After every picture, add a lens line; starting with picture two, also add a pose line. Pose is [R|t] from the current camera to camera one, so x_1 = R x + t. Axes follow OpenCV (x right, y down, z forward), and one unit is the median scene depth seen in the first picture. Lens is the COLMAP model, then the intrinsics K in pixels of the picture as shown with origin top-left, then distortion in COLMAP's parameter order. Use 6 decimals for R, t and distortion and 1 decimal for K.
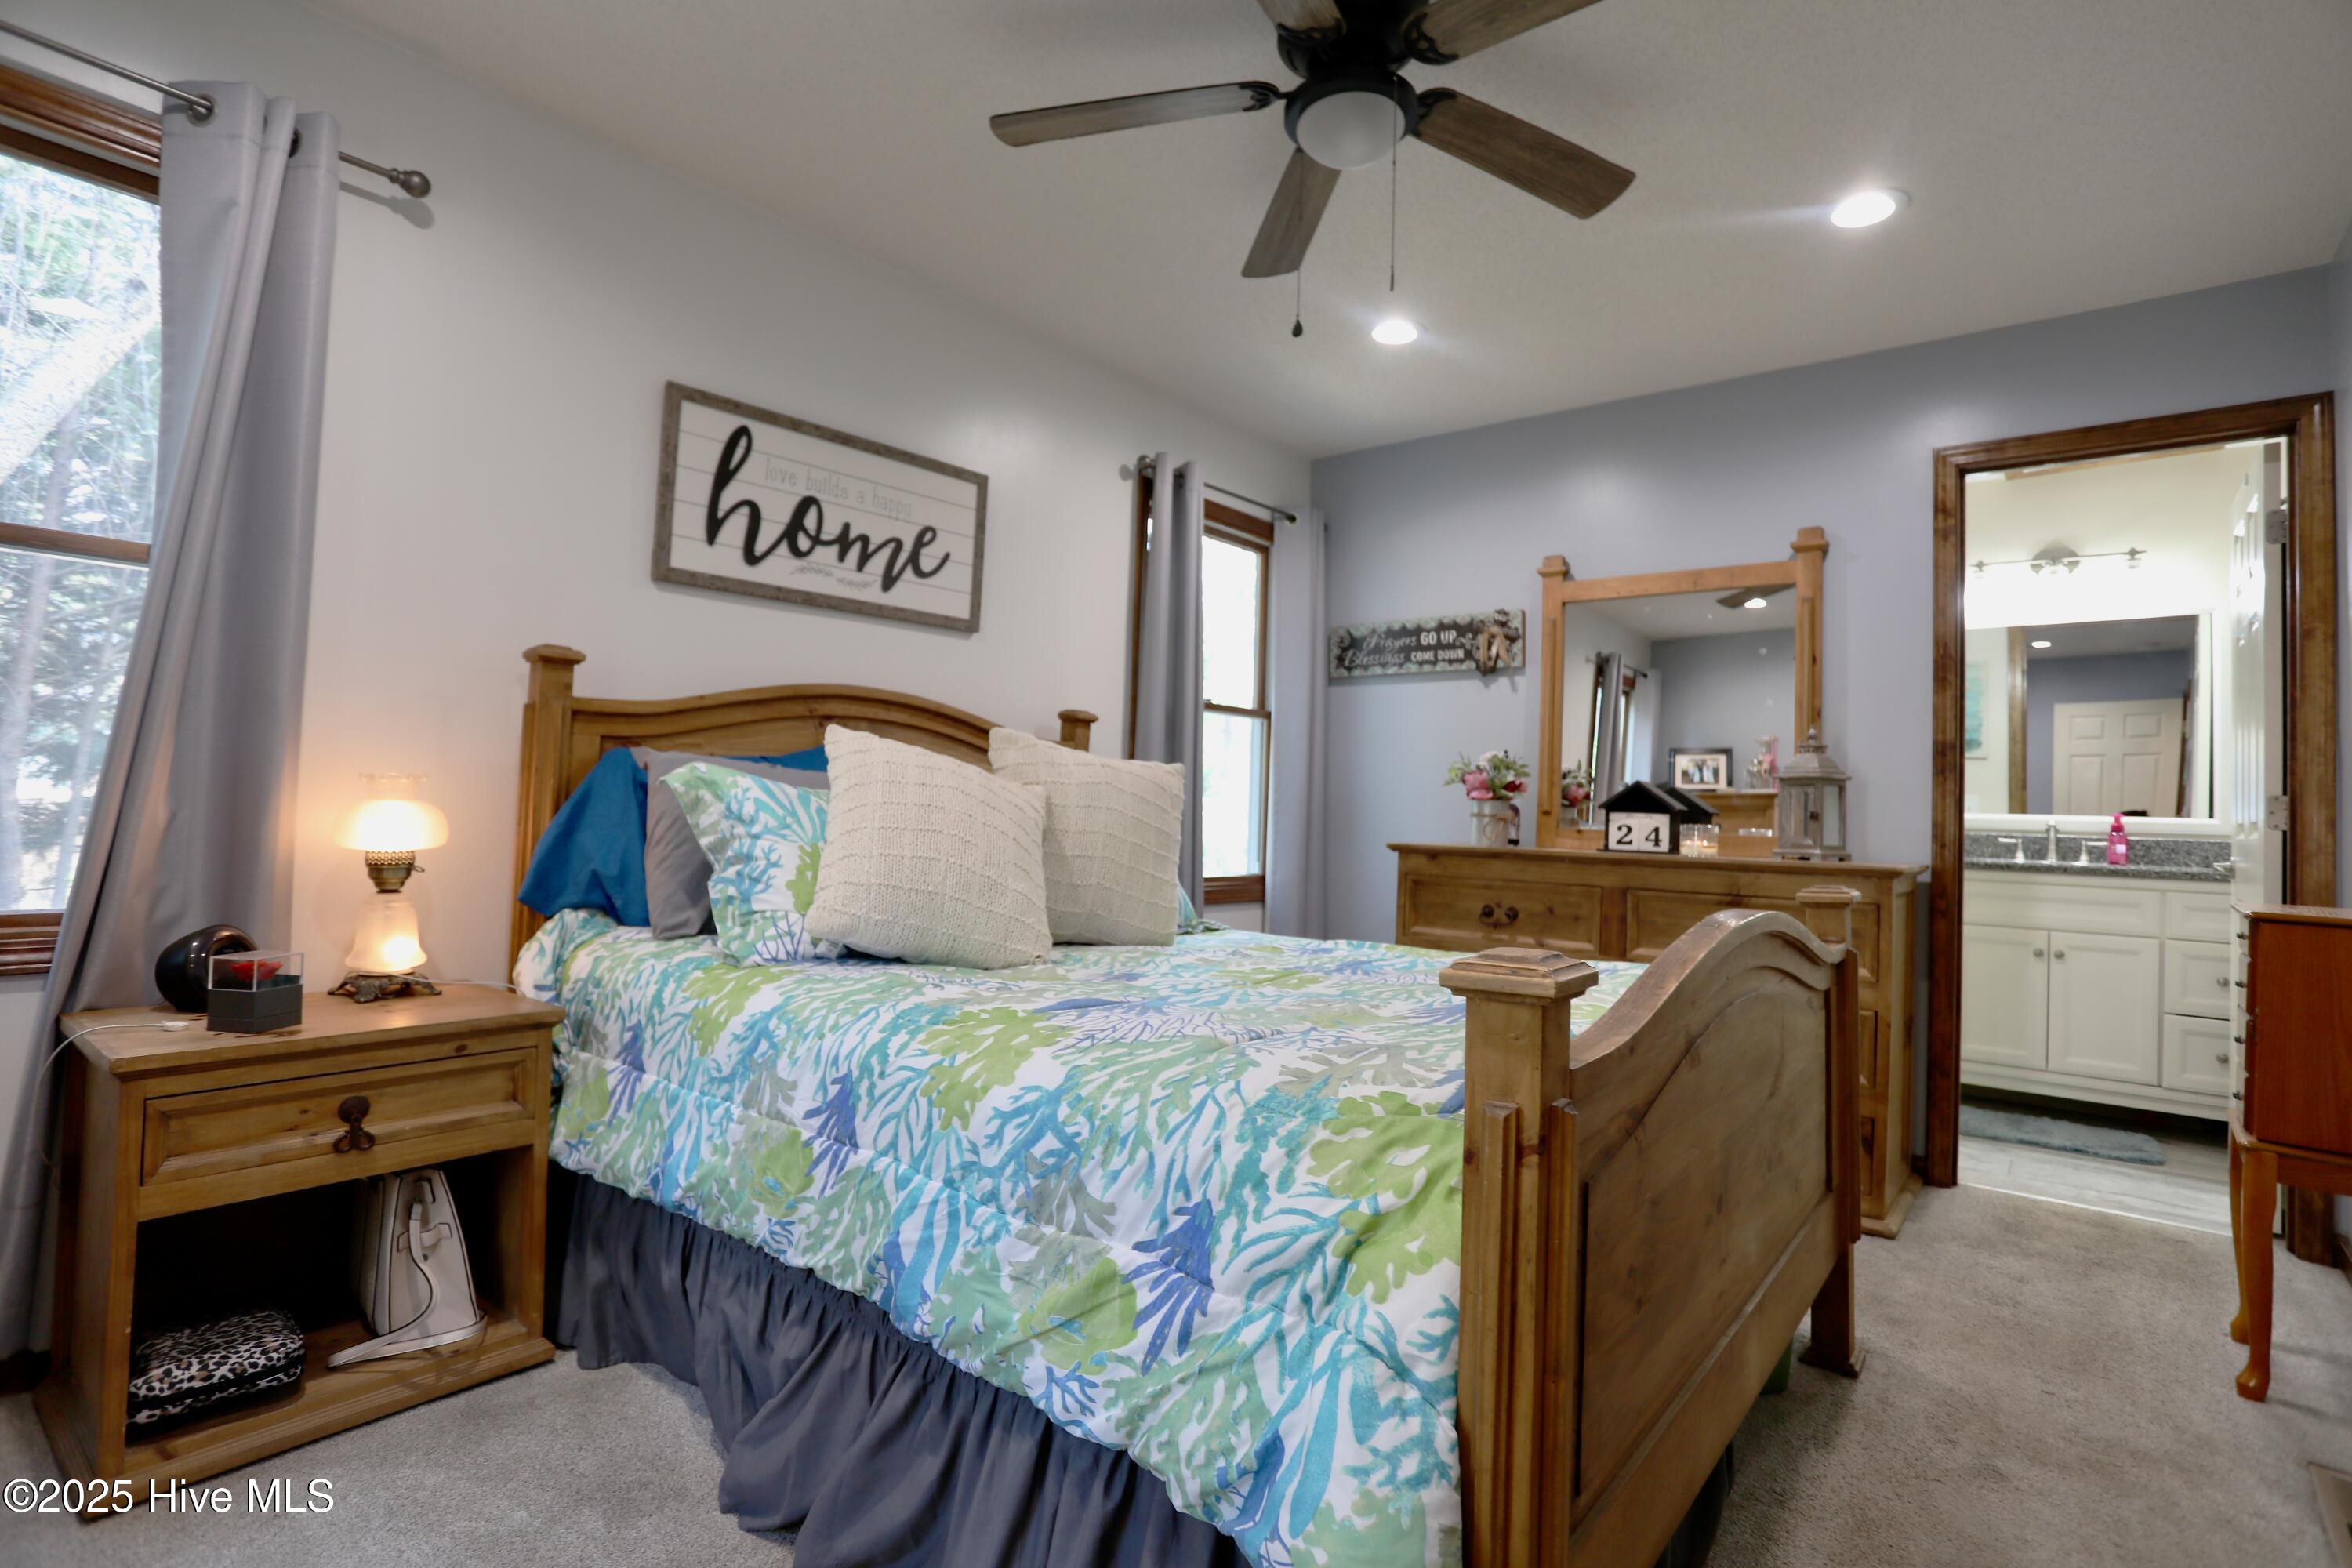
lens RADIAL K [[1141.8, 0, 1168.8], [0, 1141.8, 767.7], [0, 0, 1]] dist [-0.076668, 0.034576]
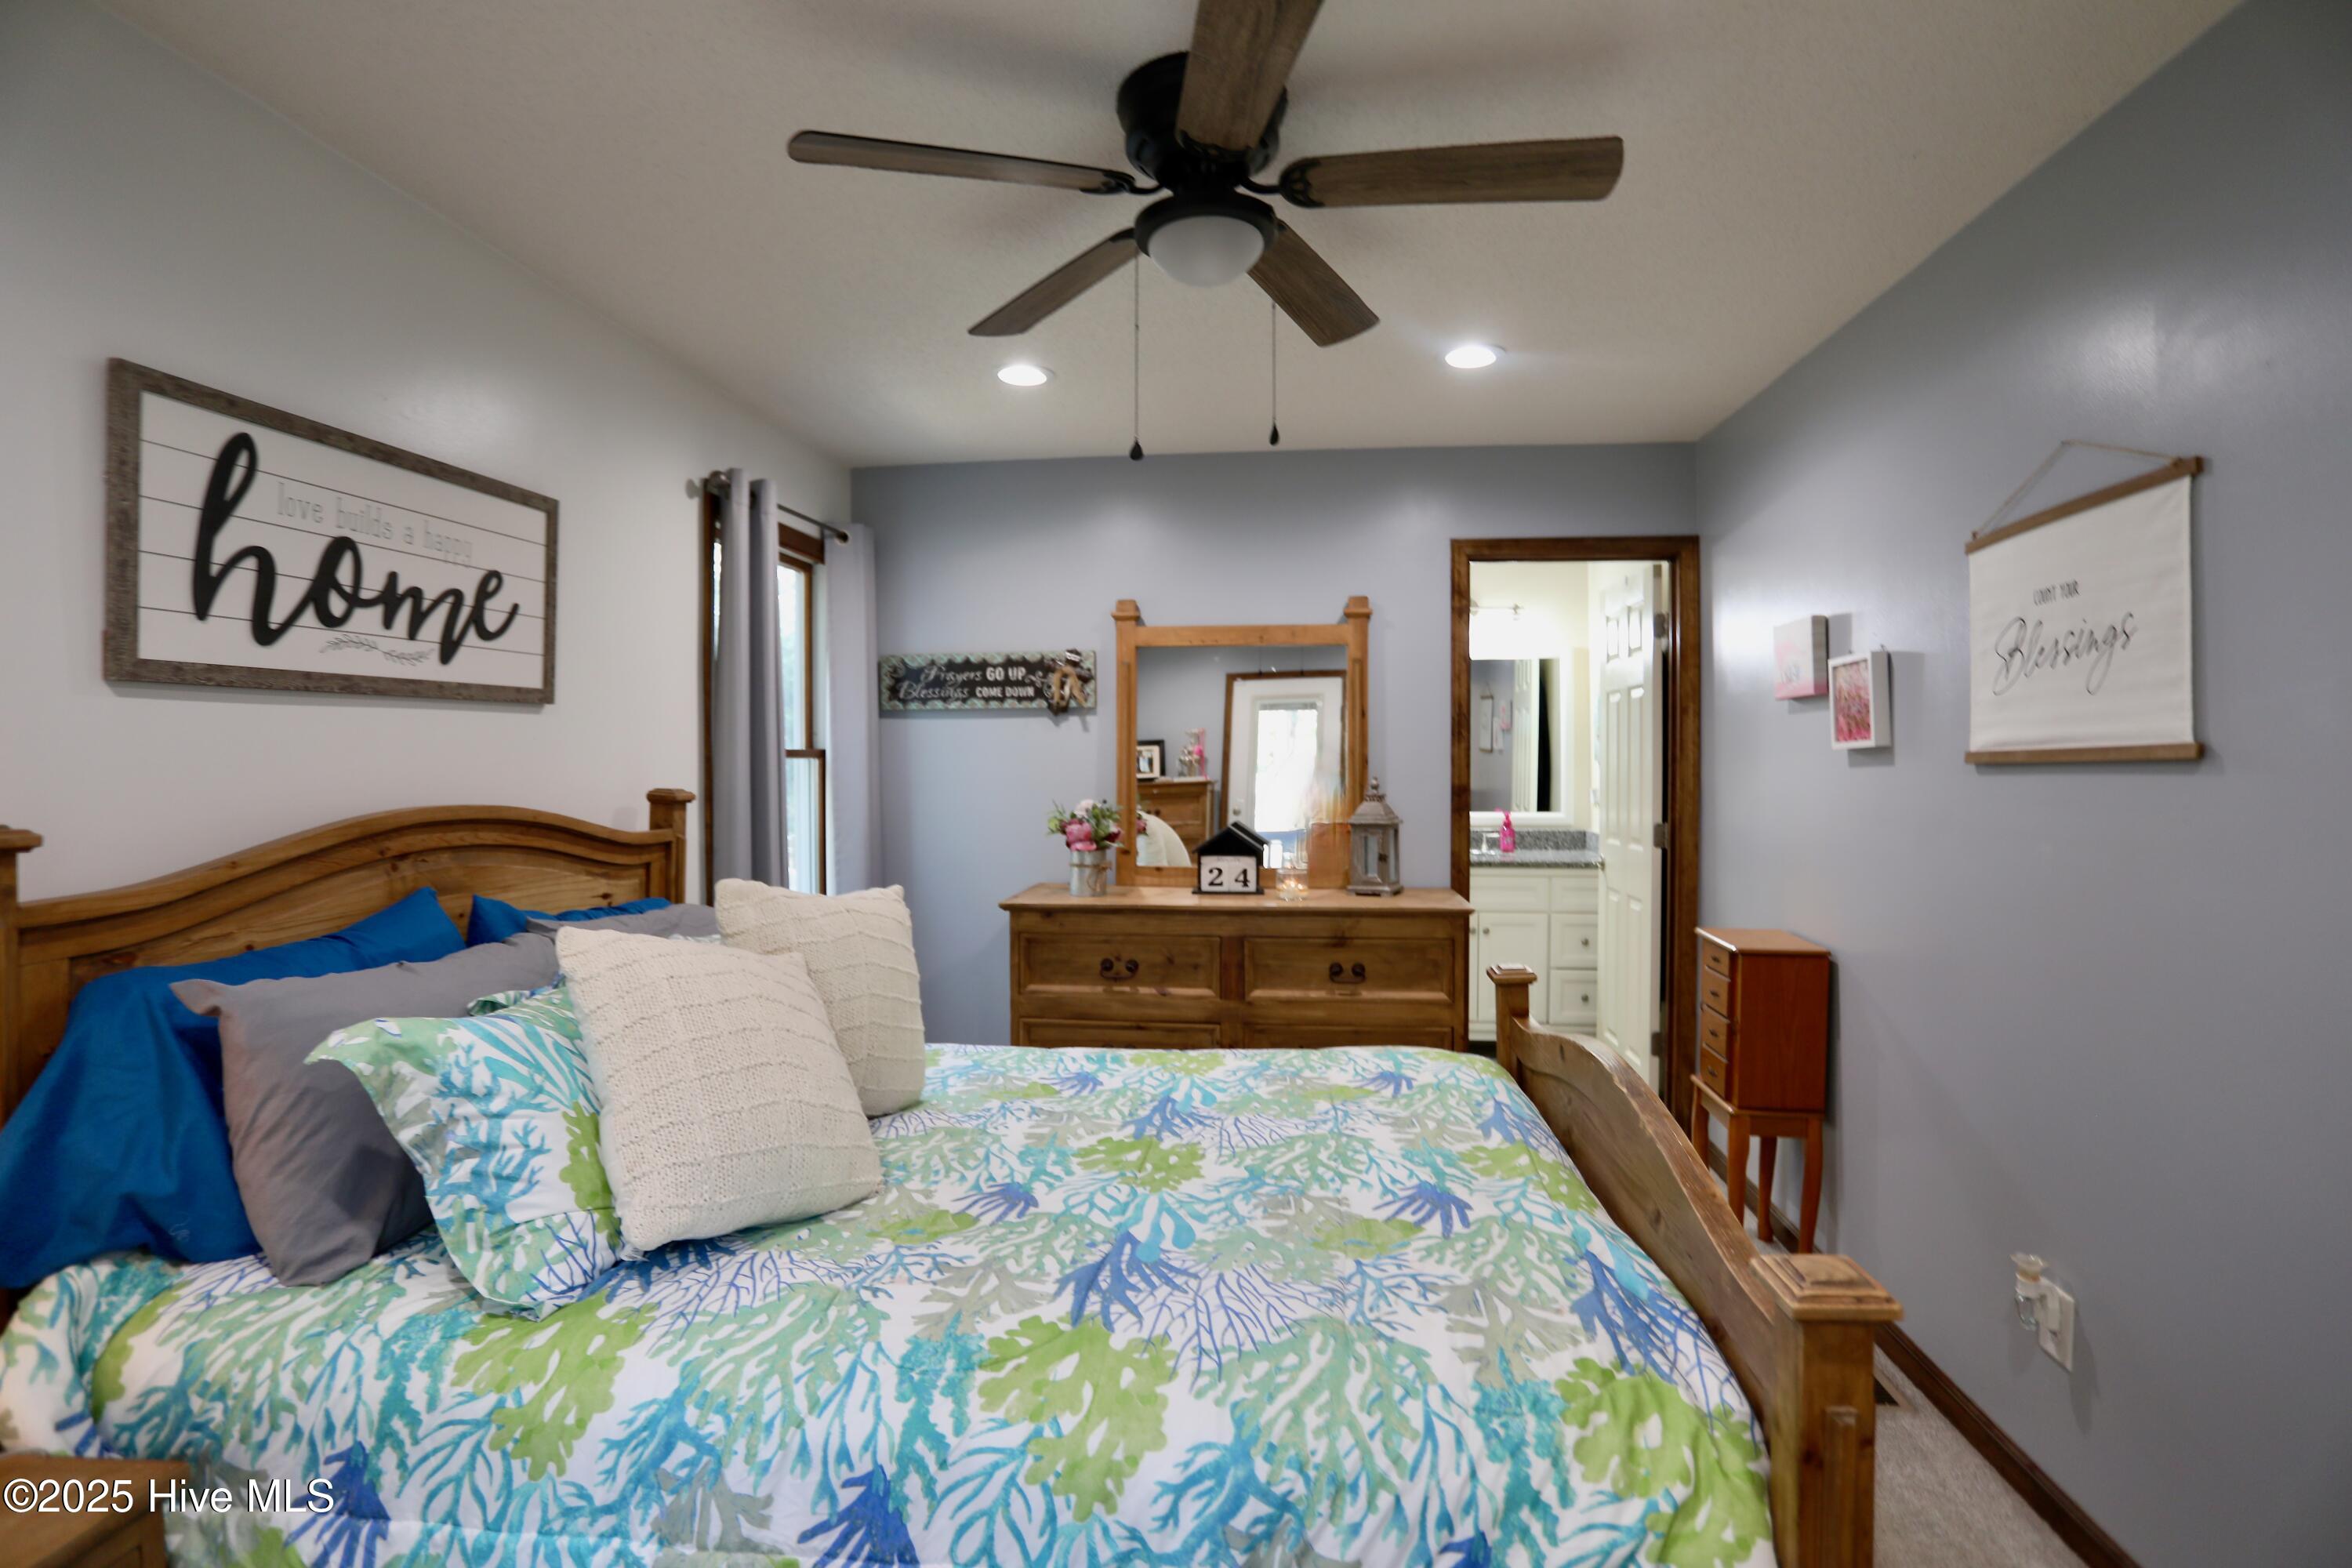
lens RADIAL K [[1147.8, 0, 1176.4], [0, 1147.8, 768.7], [0, 0, 1]] dist [-0.058654, 0.022099]
pose [[0.837901, -0.041170, 0.544268, -0.269587], [0.011386, 0.998253, 0.057983, -0.133097], [-0.545704, -0.042387, 0.836905, 0.139337]]
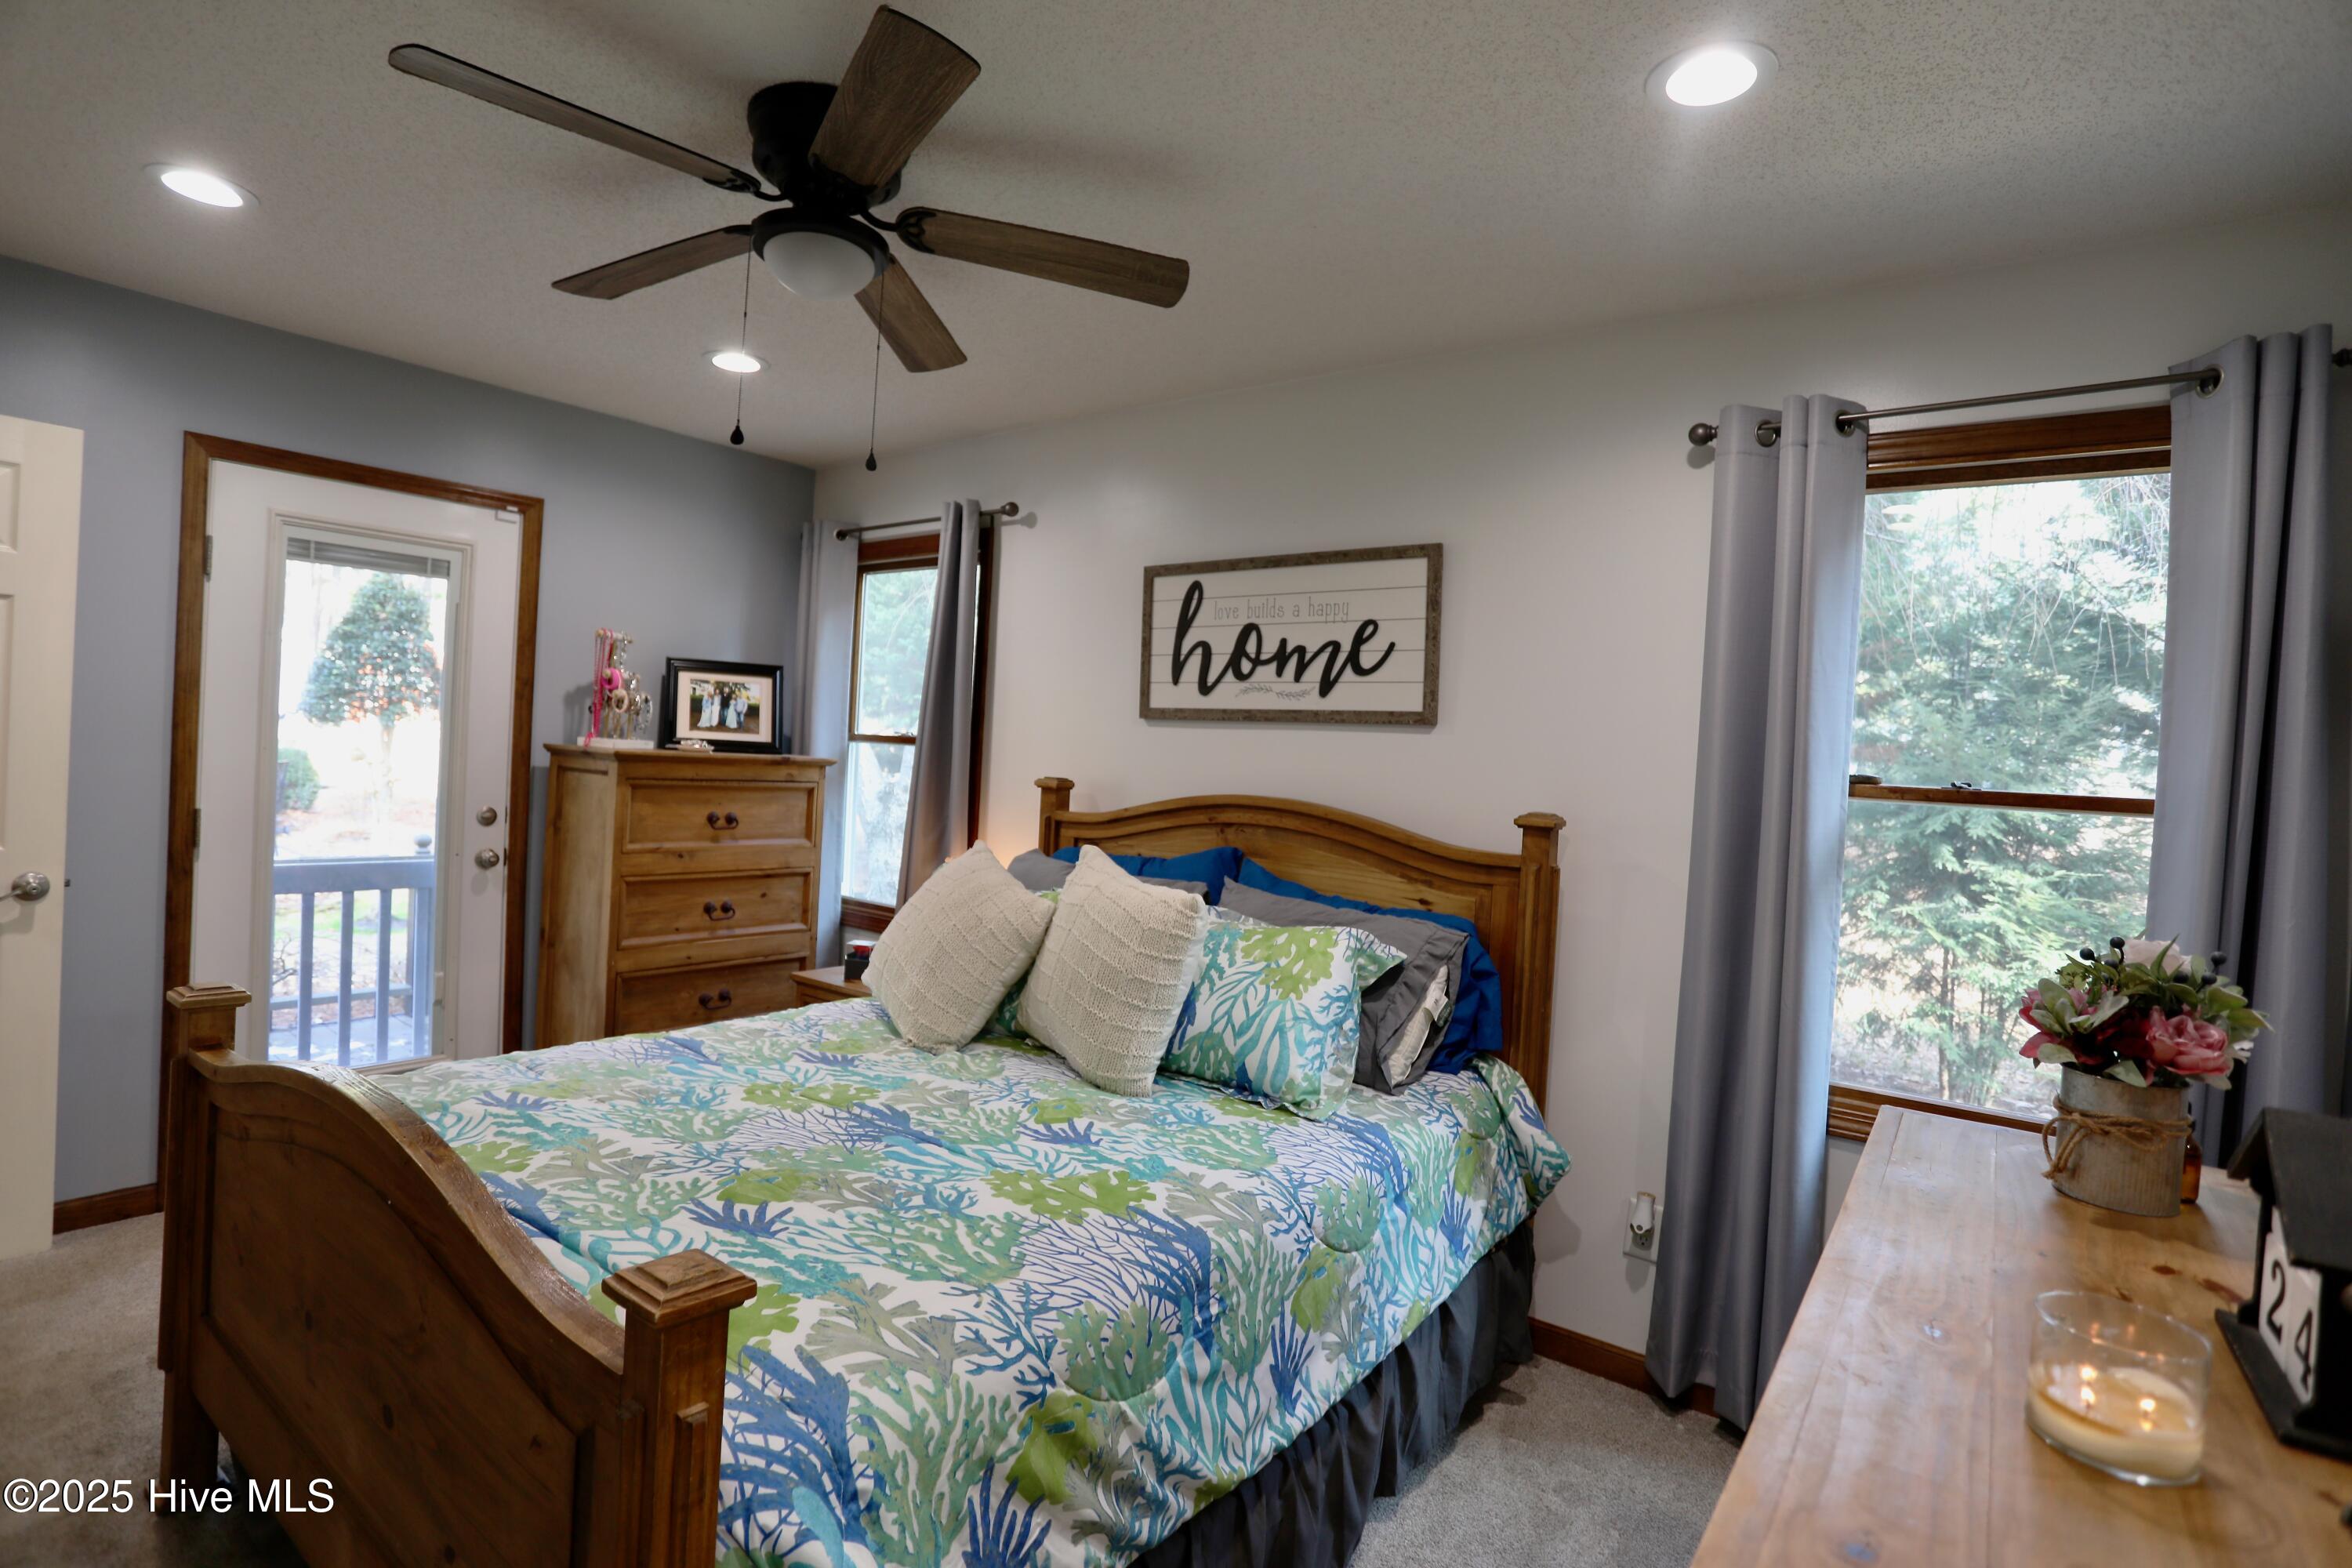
lens RADIAL K [[1161.1, 0, 1182.2], [0, 1161.1, 767.3], [0, 0, 1]] dist [-0.086089, 0.047065]
pose [[0.050100, -0.023059, -0.998478, 0.818338], [-0.018840, 0.999534, -0.024028, -0.071140], [0.998566, 0.020016, 0.049642, 0.885758]]
